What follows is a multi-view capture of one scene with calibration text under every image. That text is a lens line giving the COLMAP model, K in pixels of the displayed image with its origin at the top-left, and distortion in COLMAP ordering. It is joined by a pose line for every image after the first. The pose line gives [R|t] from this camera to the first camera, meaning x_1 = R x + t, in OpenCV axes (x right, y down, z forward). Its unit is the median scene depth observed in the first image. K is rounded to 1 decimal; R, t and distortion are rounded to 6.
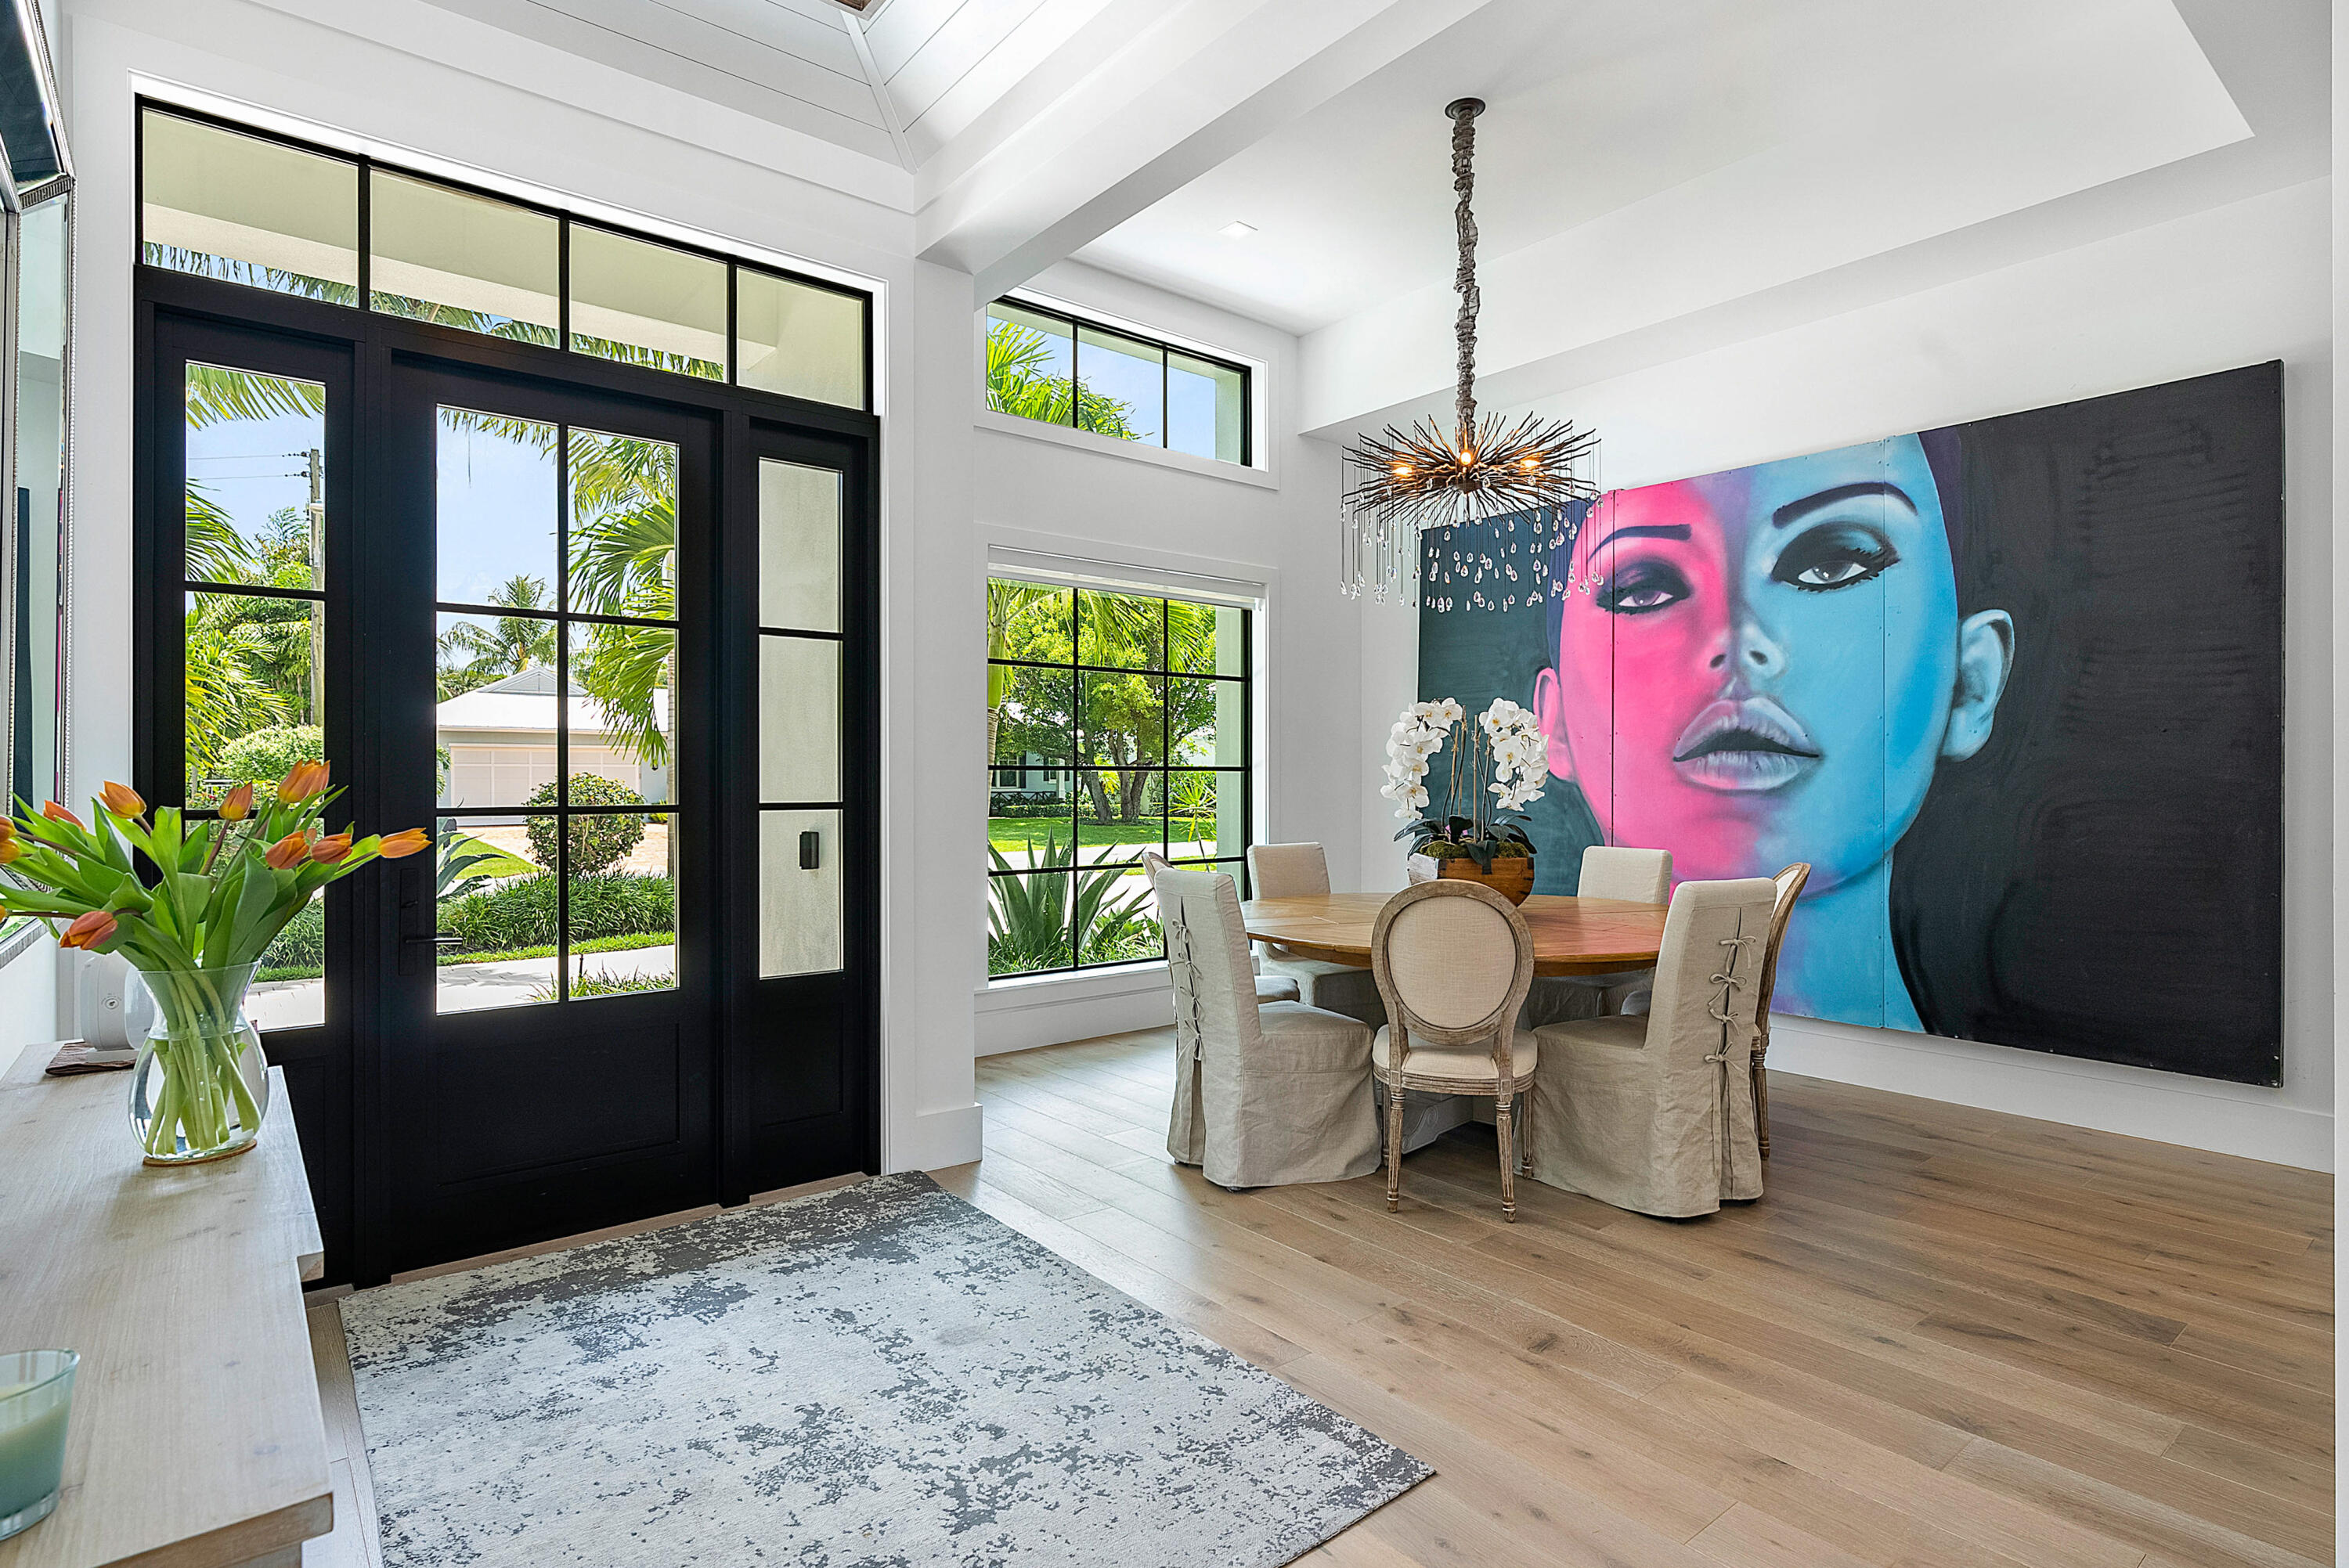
lens RADIAL K [[1203.3, 0, 1181.2], [0, 1203.3, 780.3], [0, 0, 1]] dist [0.006169, 0.000645]
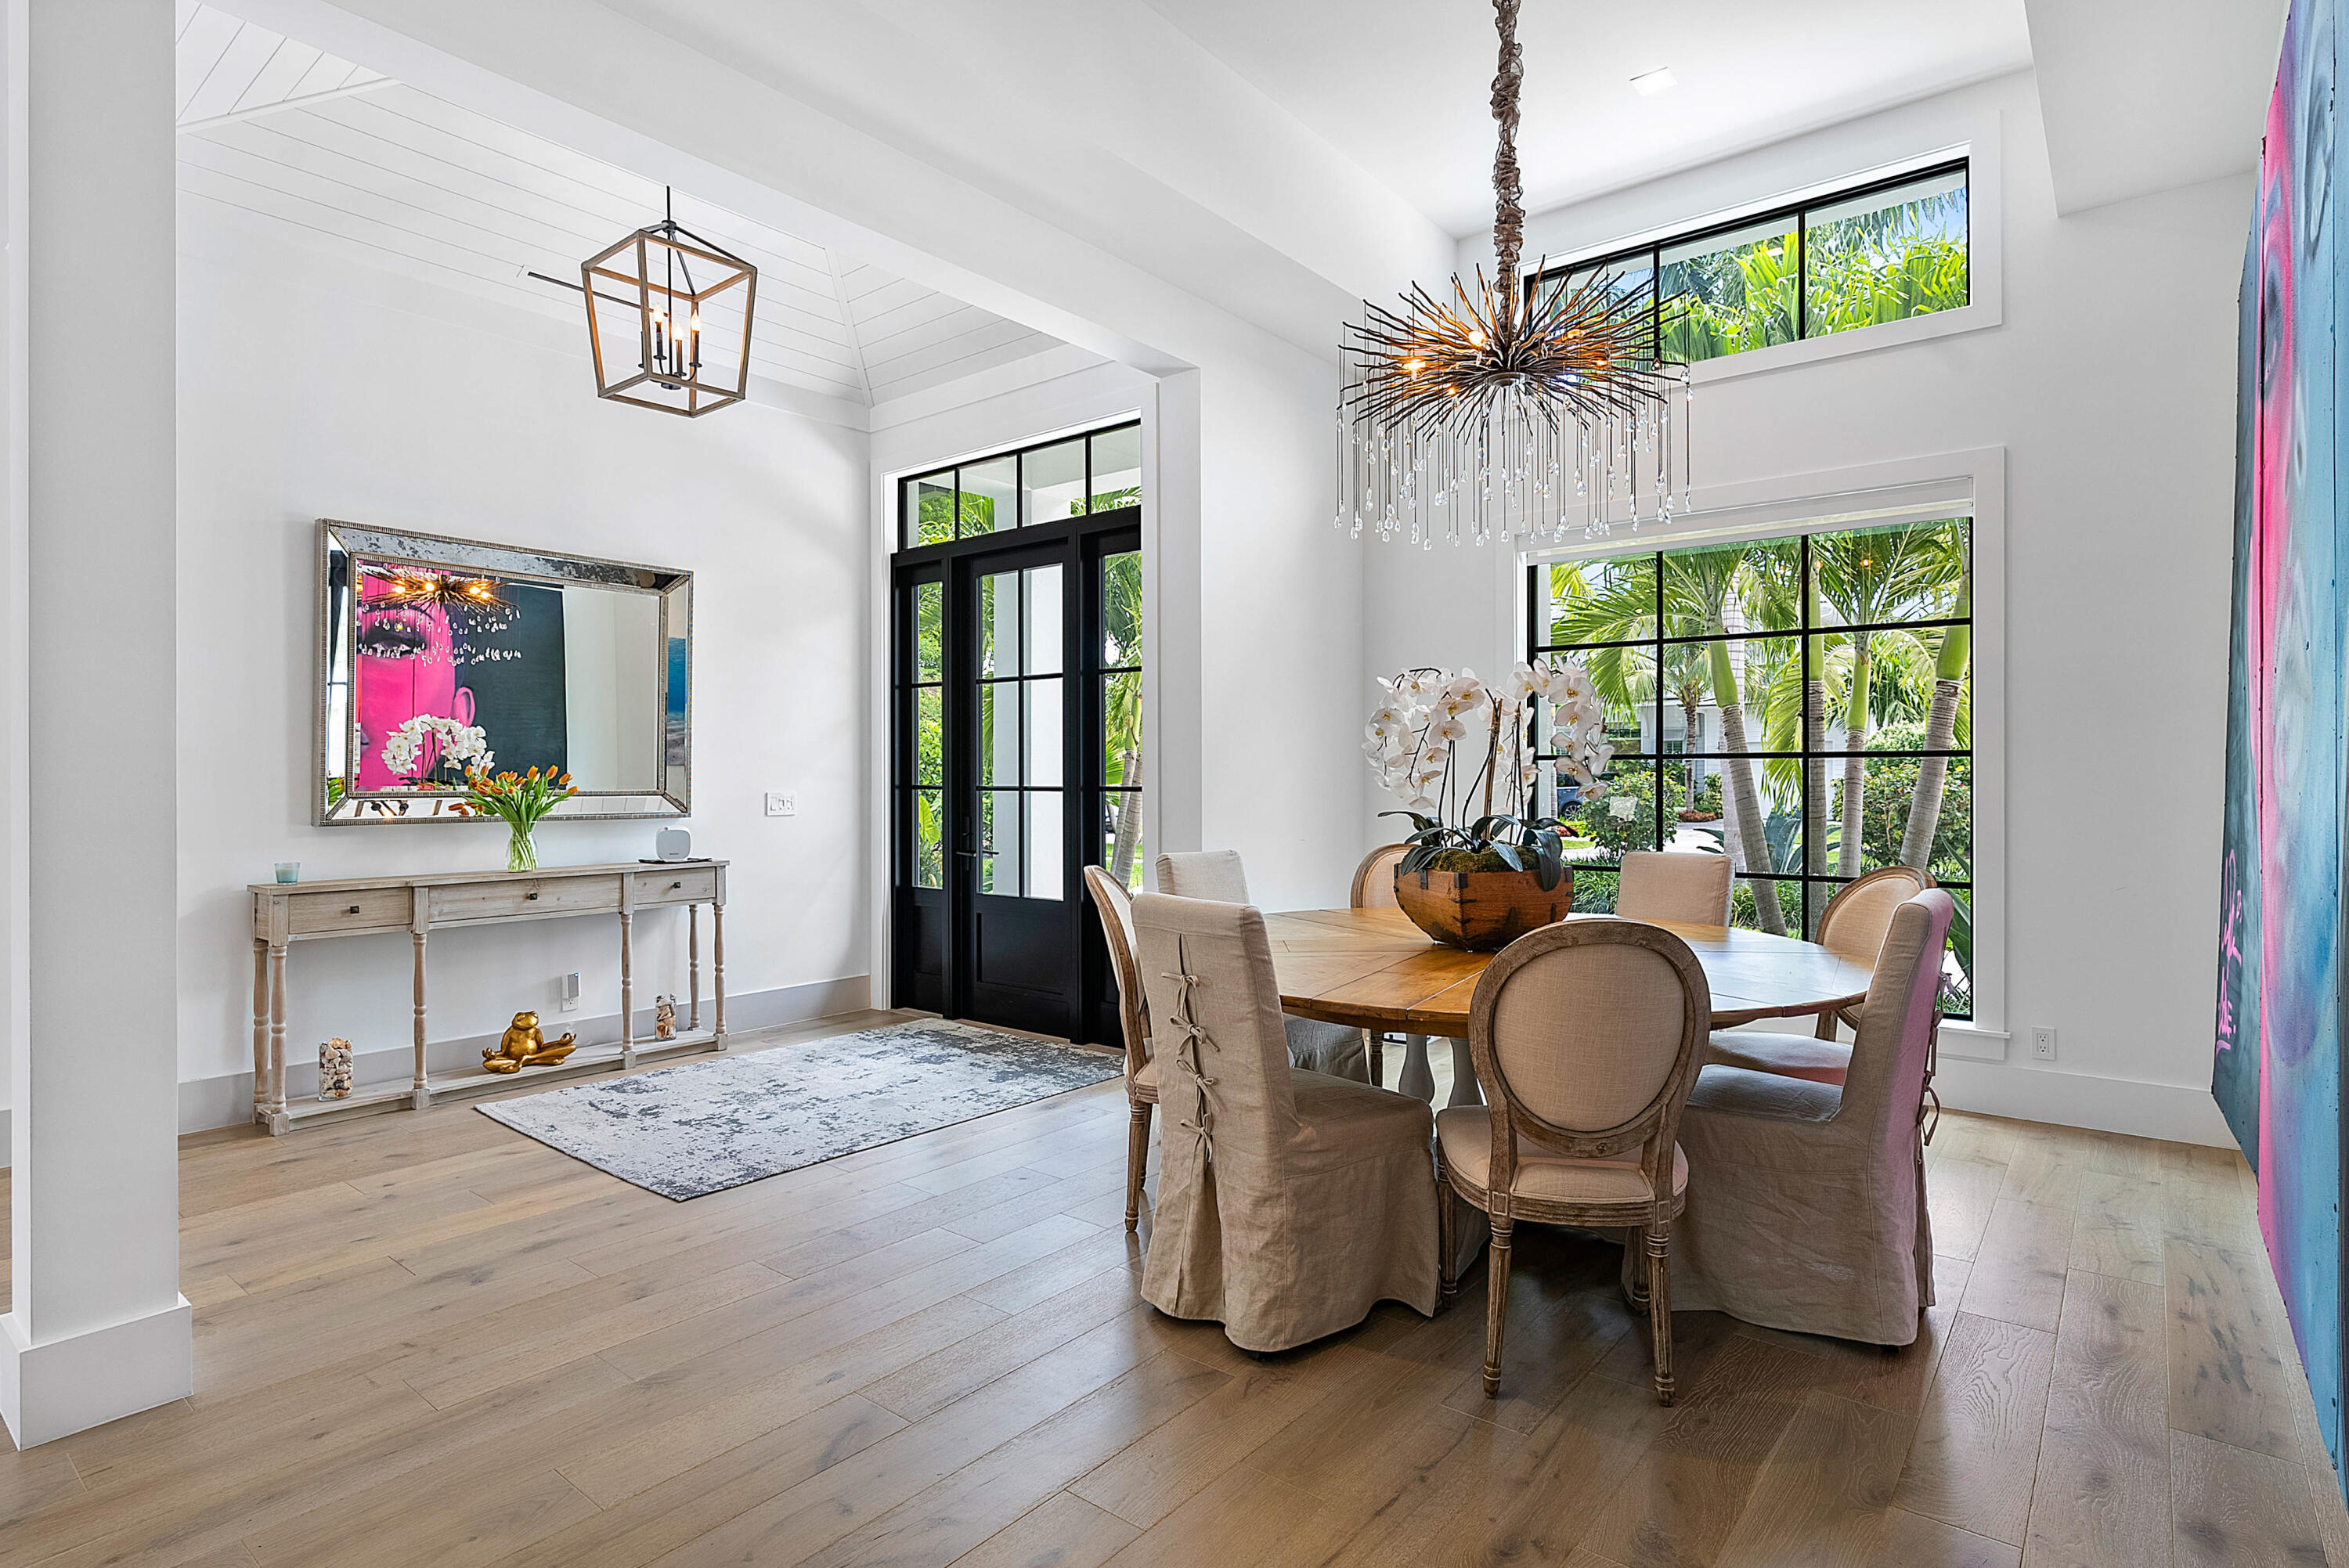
lens RADIAL K [[1203.3, 0, 1187.6], [0, 1203.3, 775.0], [0, 0, 1]] dist [0.006169, 0.000645]
pose [[0.198686, 0.003309, -0.980058, 1.644322], [0.000320, 0.999994, 0.003441, -0.002276], [0.980063, -0.000998, 0.198684, 1.149811]]
